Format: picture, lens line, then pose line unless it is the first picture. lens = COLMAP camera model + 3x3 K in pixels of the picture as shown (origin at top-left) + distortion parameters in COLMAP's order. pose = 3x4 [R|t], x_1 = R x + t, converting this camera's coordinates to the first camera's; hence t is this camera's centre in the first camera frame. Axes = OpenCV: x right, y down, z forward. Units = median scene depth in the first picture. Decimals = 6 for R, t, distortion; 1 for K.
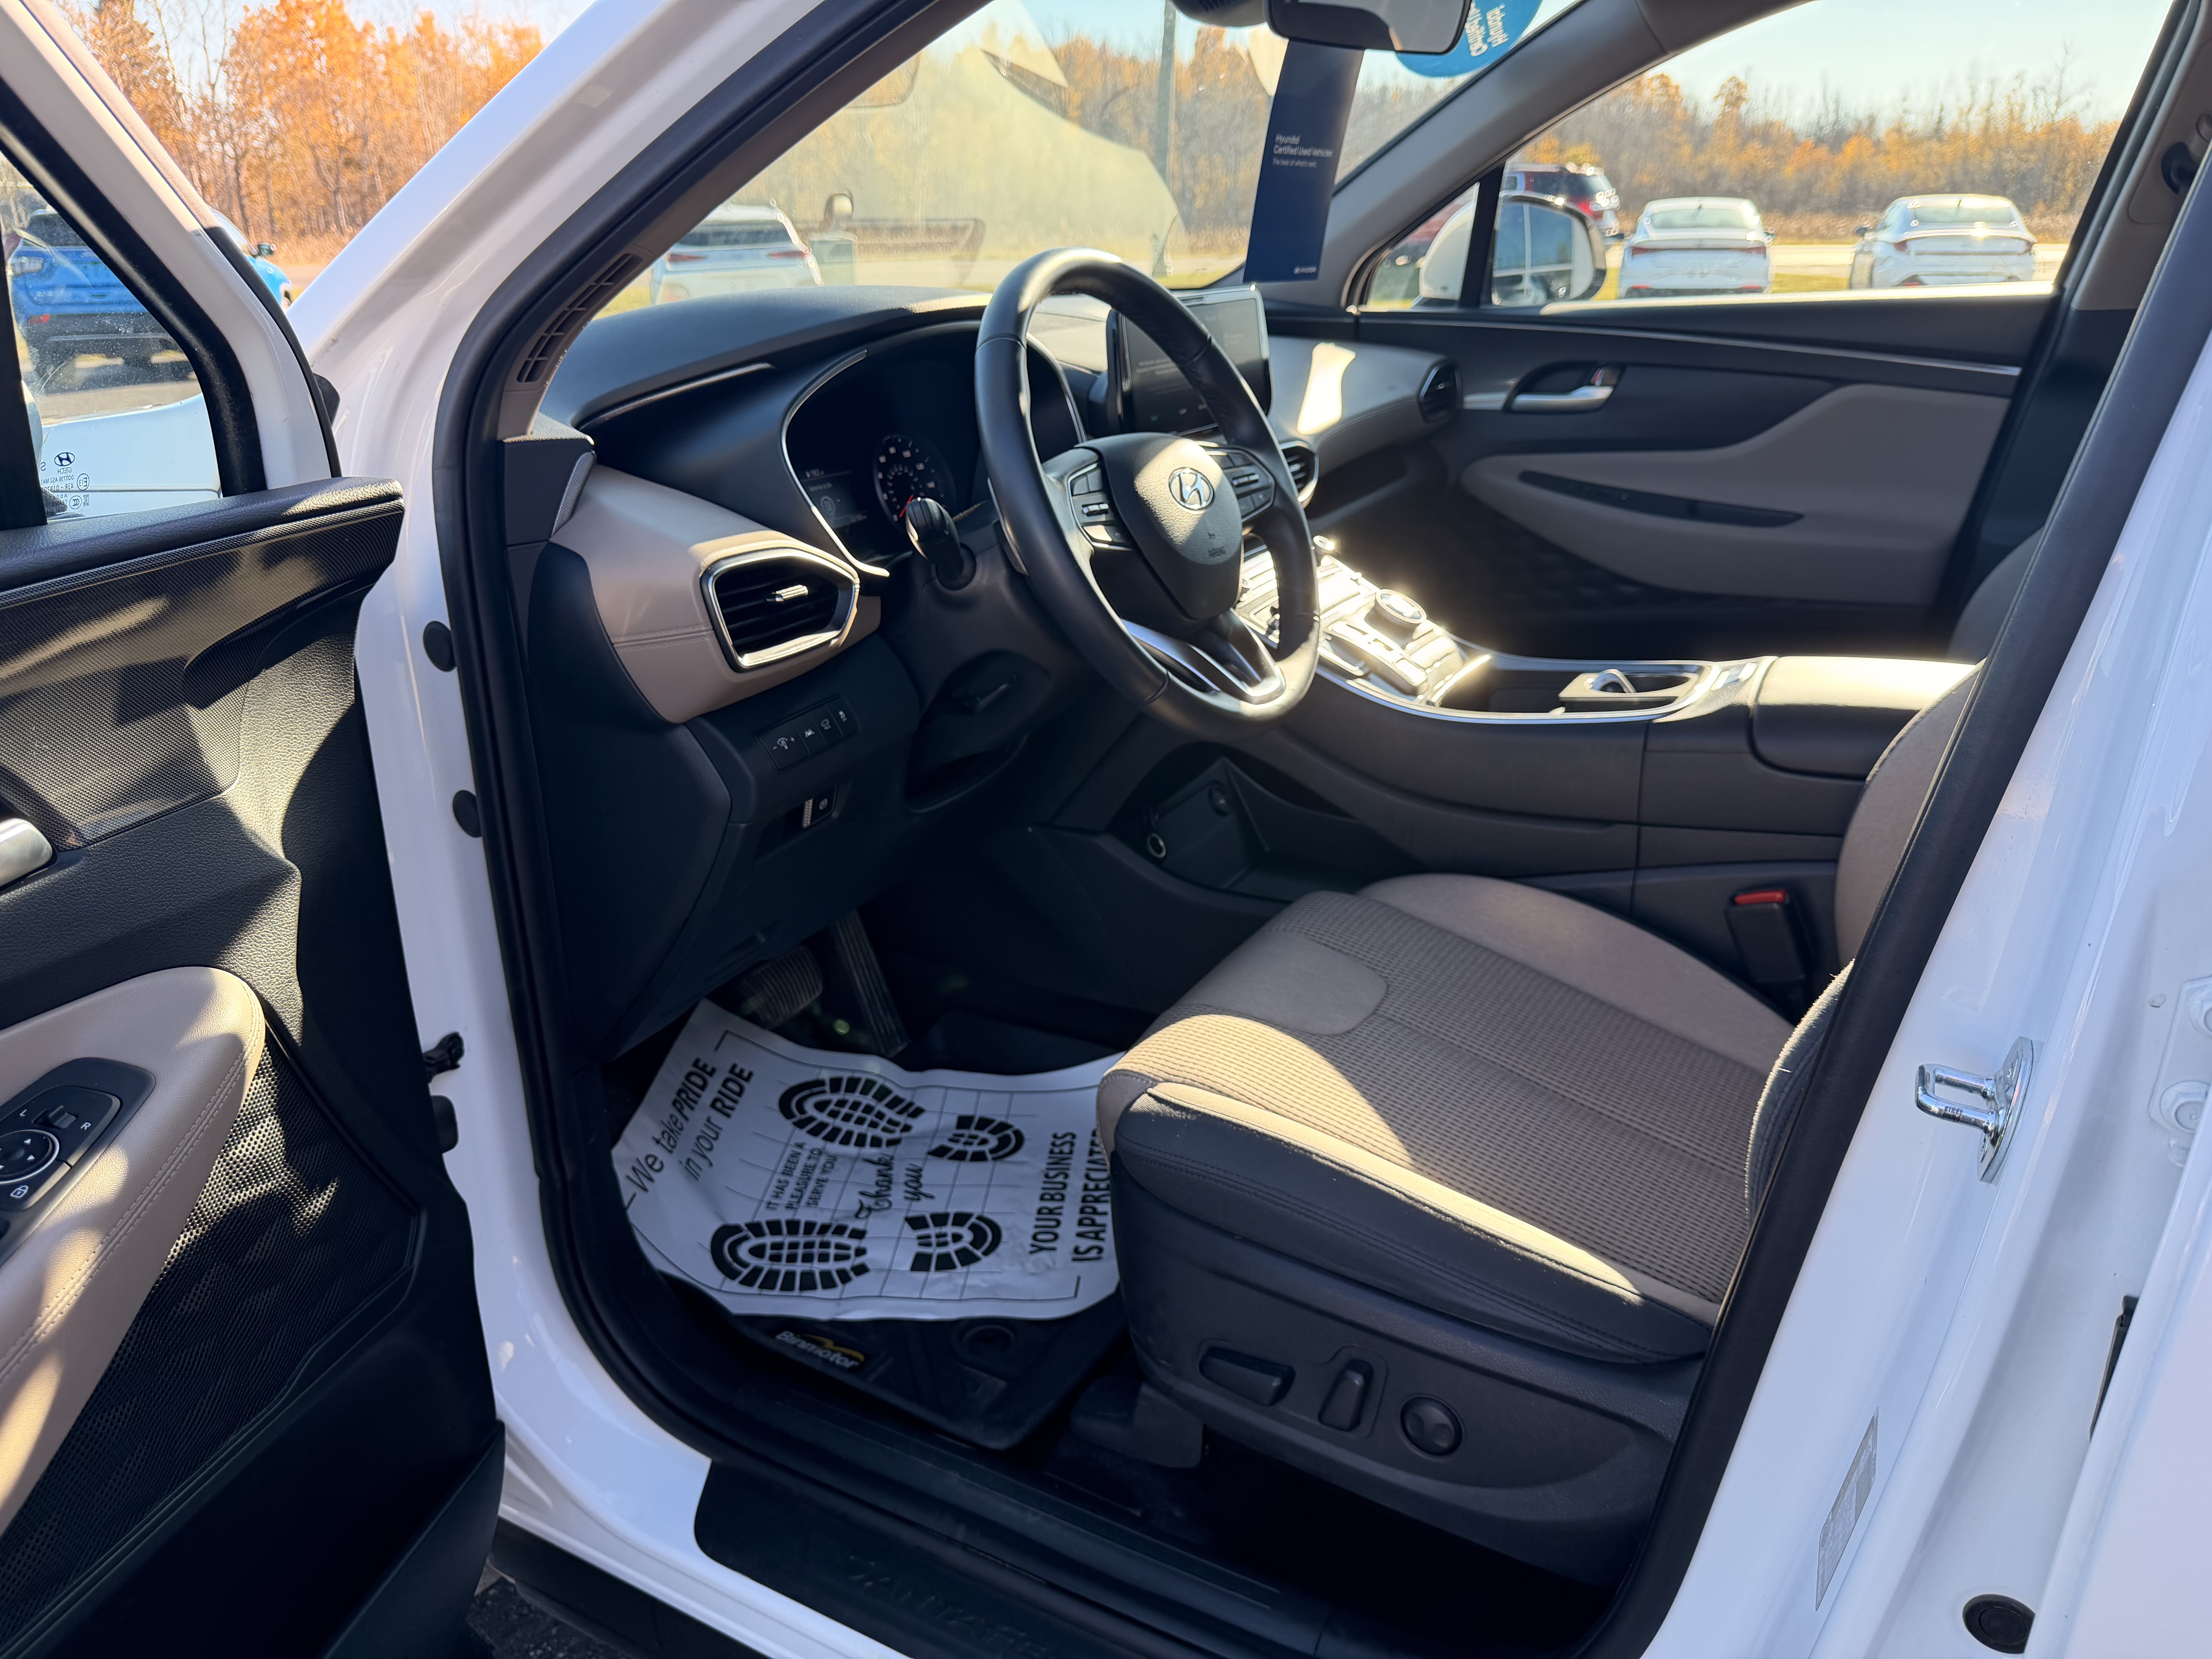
lens RADIAL K [[1545.0, 0, 1100.4], [0, 1545.0, 833.0], [0, 0, 1]] dist [0.009394, -0.029462]
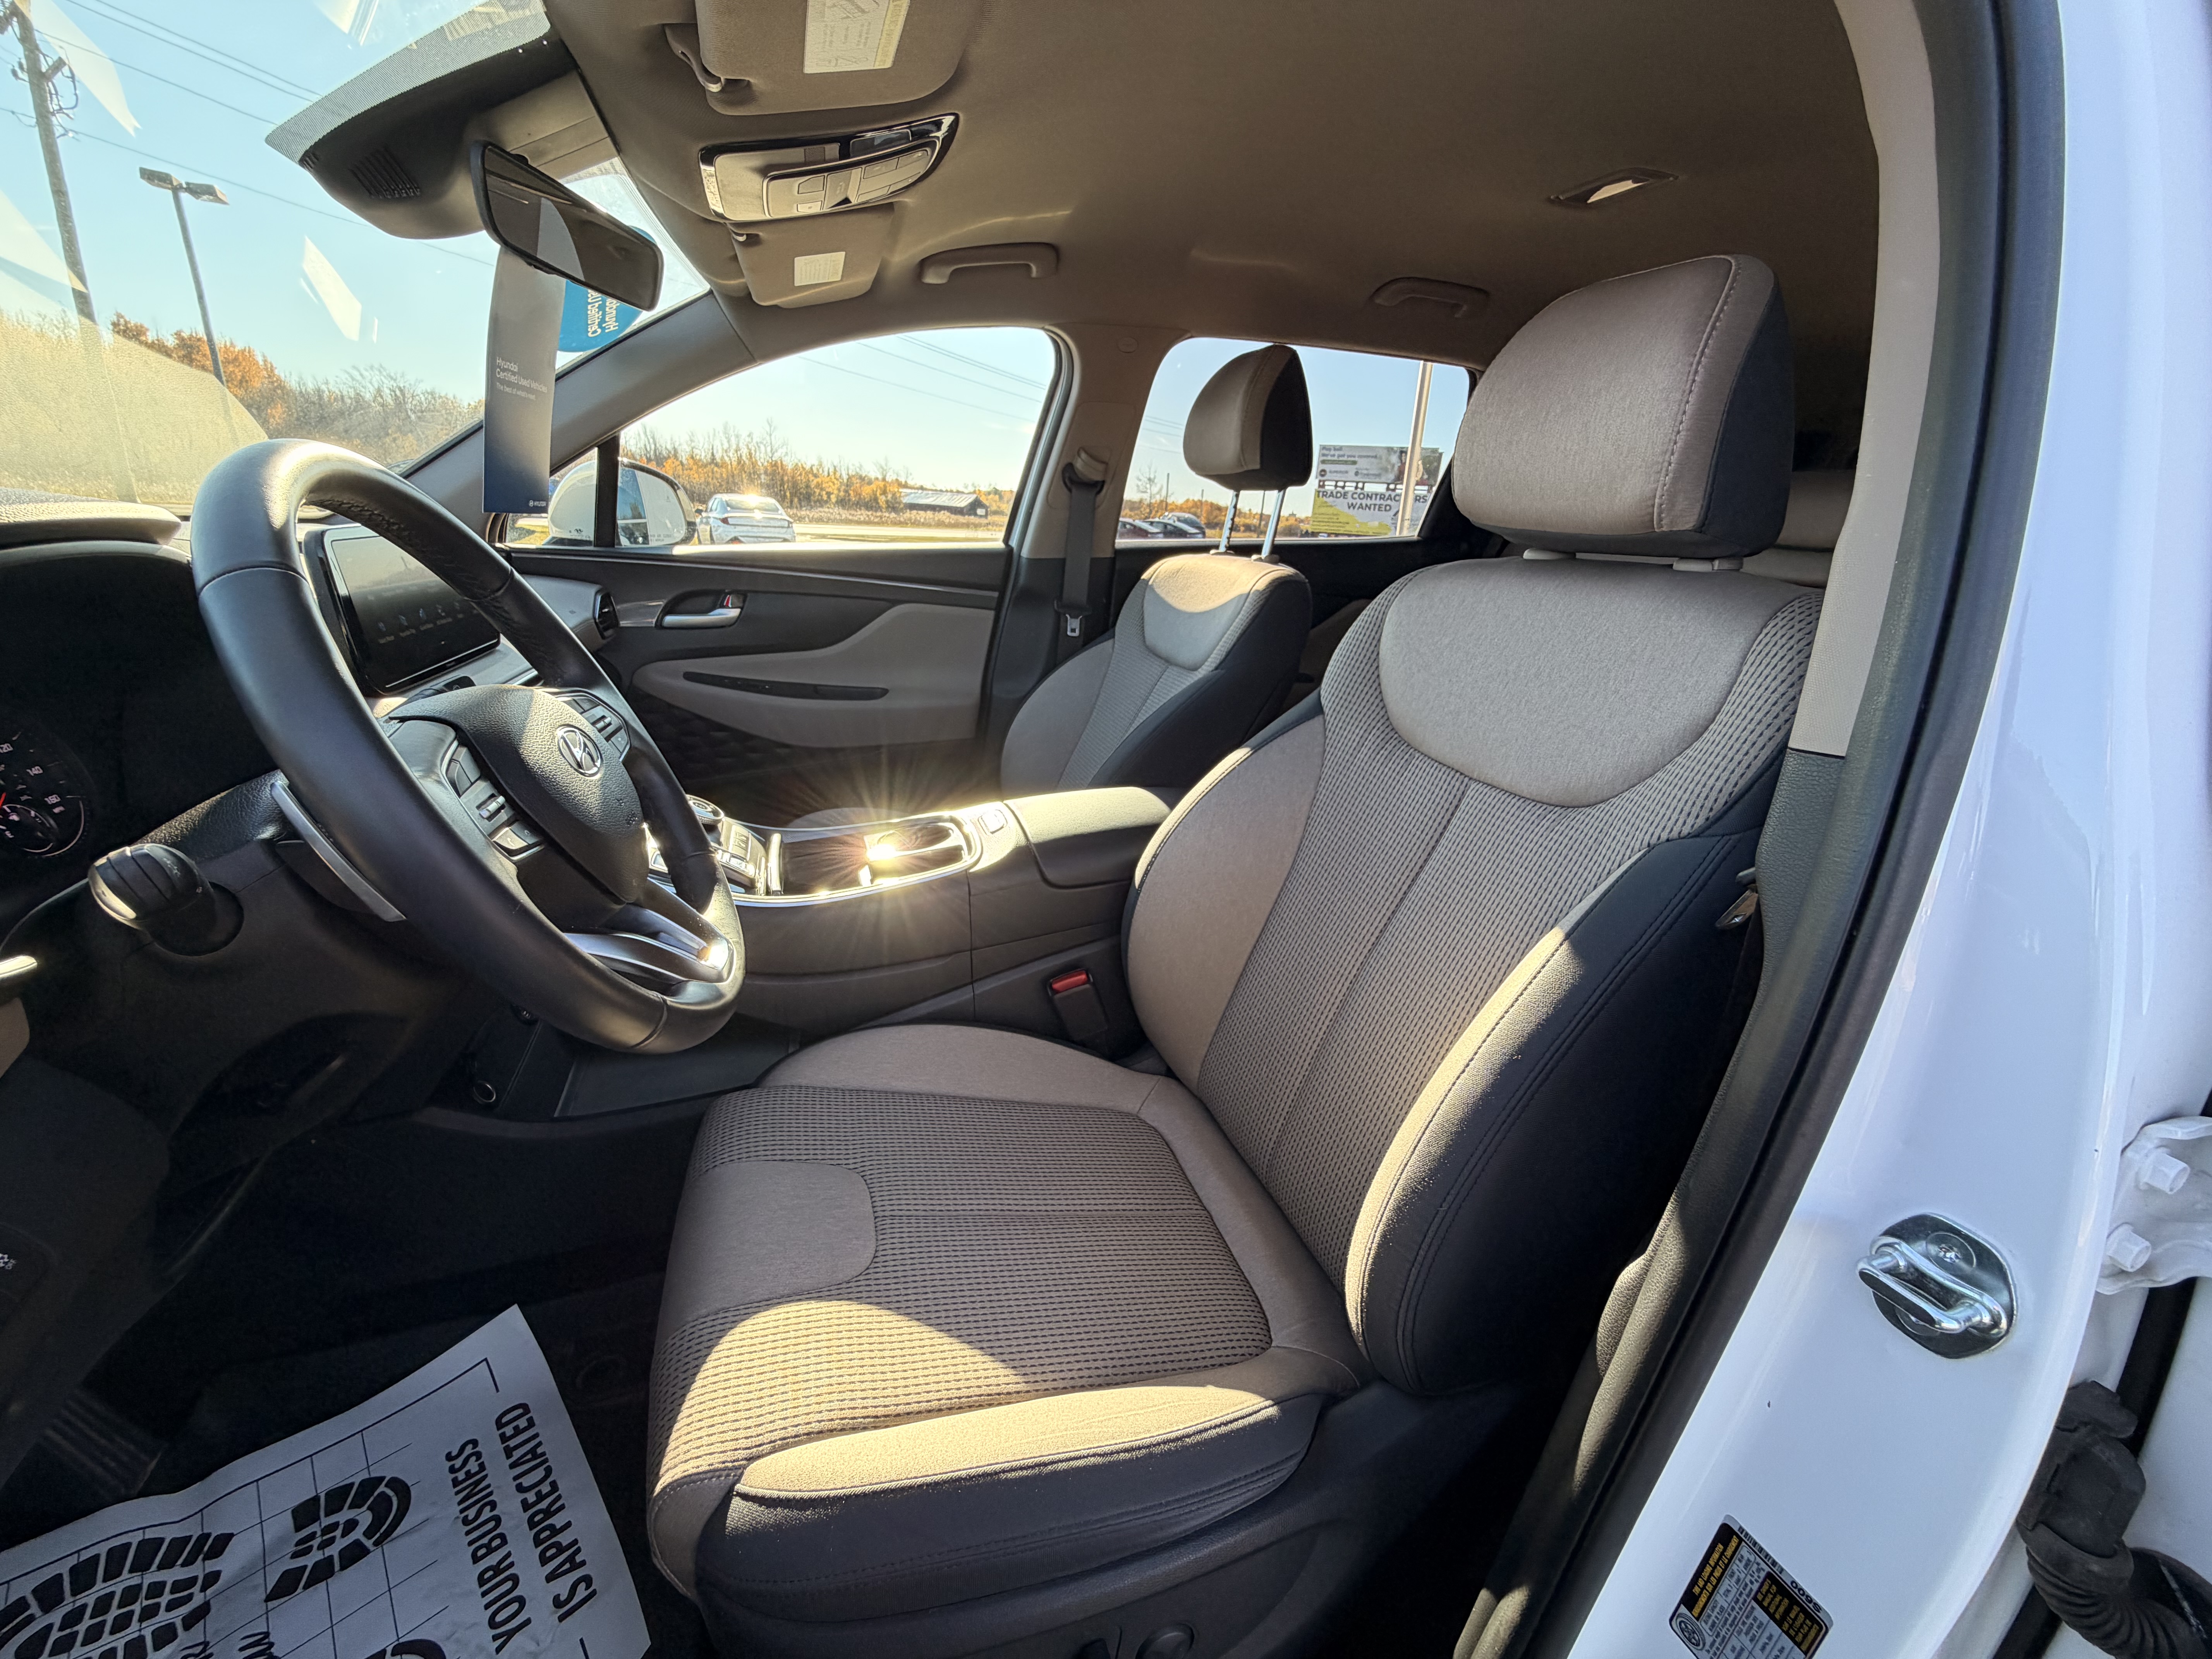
lens RADIAL K [[867.7, 0, 1084.7], [0, 867.7, 826.5], [0, 0, 1]] dist [-0.000172, -0.000407]
pose [[0.662134, -0.196526, 0.723157, -0.074101], [0.213233, 0.974519, 0.069598, -0.110605], [-0.718408, 0.108118, 0.687168, 0.341973]]
